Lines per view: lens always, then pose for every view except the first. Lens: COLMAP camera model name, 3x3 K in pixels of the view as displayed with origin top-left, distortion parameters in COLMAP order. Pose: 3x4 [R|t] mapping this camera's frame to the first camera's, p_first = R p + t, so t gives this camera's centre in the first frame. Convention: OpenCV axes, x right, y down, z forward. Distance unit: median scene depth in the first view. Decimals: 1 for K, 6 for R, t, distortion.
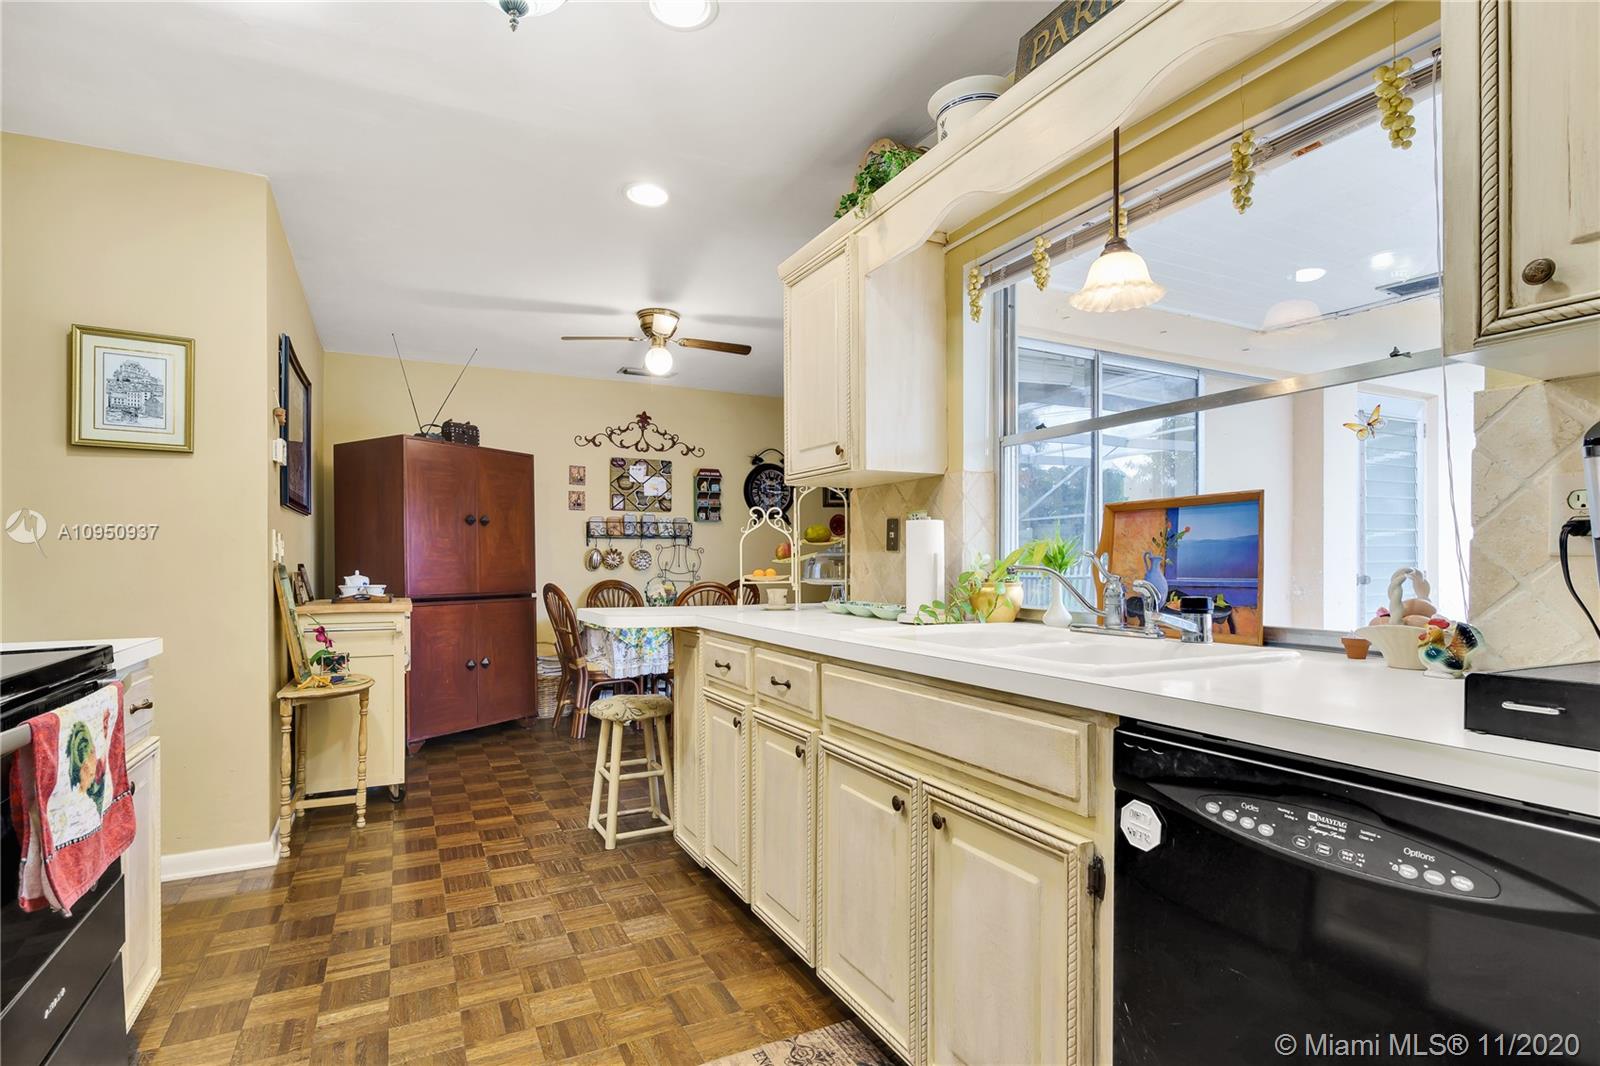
lens RADIAL K [[804.0, 0, 801.0], [0, 804.0, 560.3], [0, 0, 1]] dist [-0.000237, 0.000201]
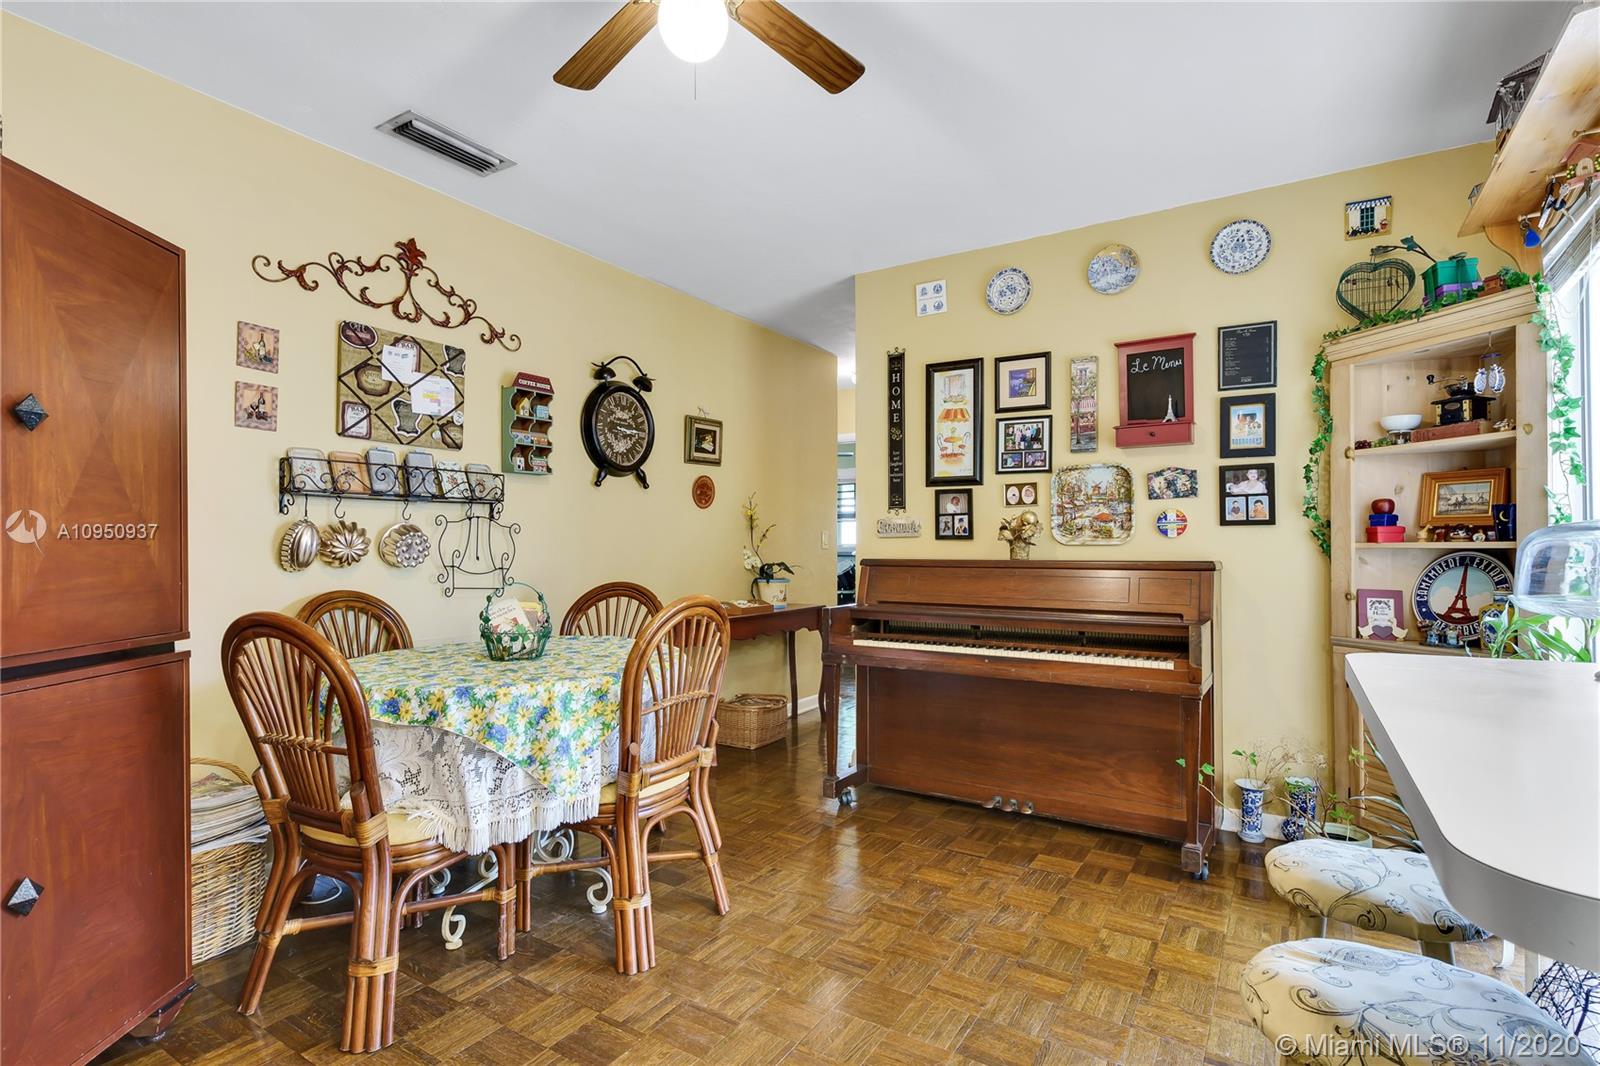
lens RADIAL K [[779.6, 0, 800.0], [0, 779.6, 533.0], [0, 0, 1]] dist [-0.005589, 0.000309]
pose [[0.858547, 0.009020, 0.512656, -0.236774], [-0.000291, 0.999854, -0.017105, -0.000322], [-0.512736, 0.014536, 0.858424, 0.489899]]
